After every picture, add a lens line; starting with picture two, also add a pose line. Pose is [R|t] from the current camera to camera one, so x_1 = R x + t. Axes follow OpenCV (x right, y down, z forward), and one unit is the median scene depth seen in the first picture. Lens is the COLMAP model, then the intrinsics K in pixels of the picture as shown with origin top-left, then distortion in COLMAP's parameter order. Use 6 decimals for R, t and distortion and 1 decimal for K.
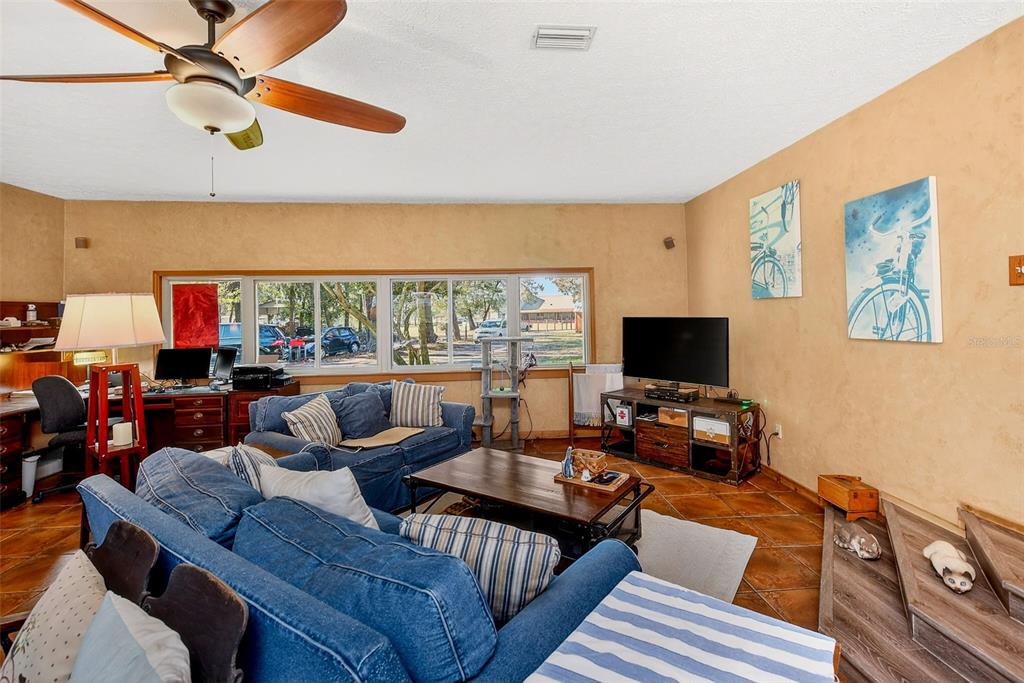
lens RADIAL K [[466.1, 0, 525.2], [0, 466.1, 312.0], [0, 0, 1]] dist [-0.000993, -0.000129]
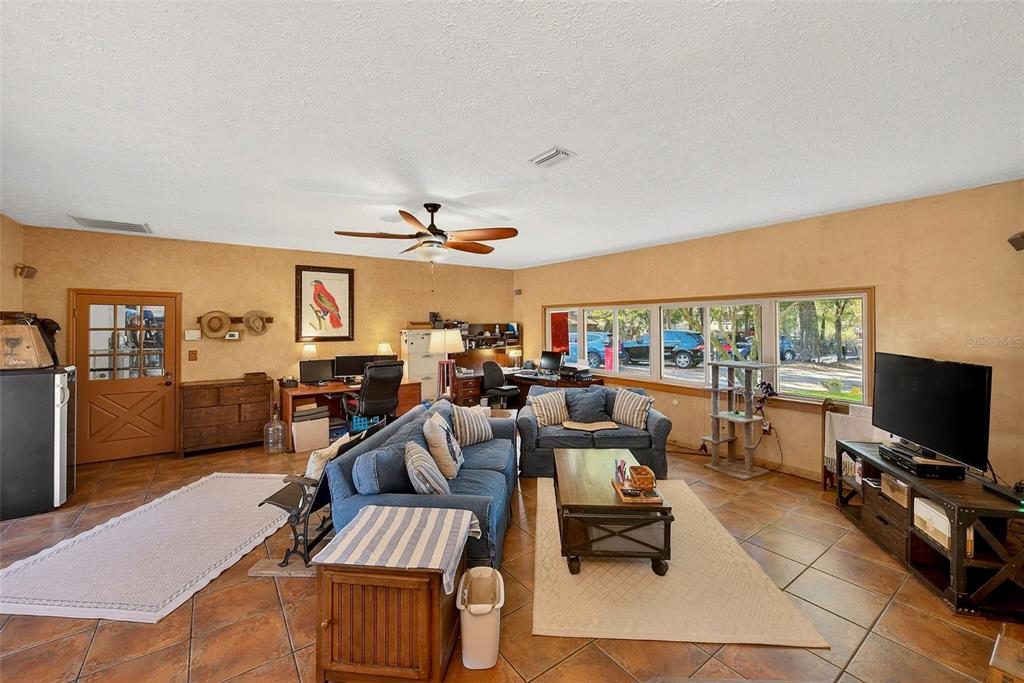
lens RADIAL K [[416.2, 0, 509.3], [0, 416.2, 328.3], [0, 0, 1]] dist [-0.001431, -0.000376]
pose [[0.510782, 0.023517, -0.859388, 0.602502], [0.001860, 0.999593, 0.028460, -0.060861], [0.859708, -0.016135, 0.510531, 0.126044]]
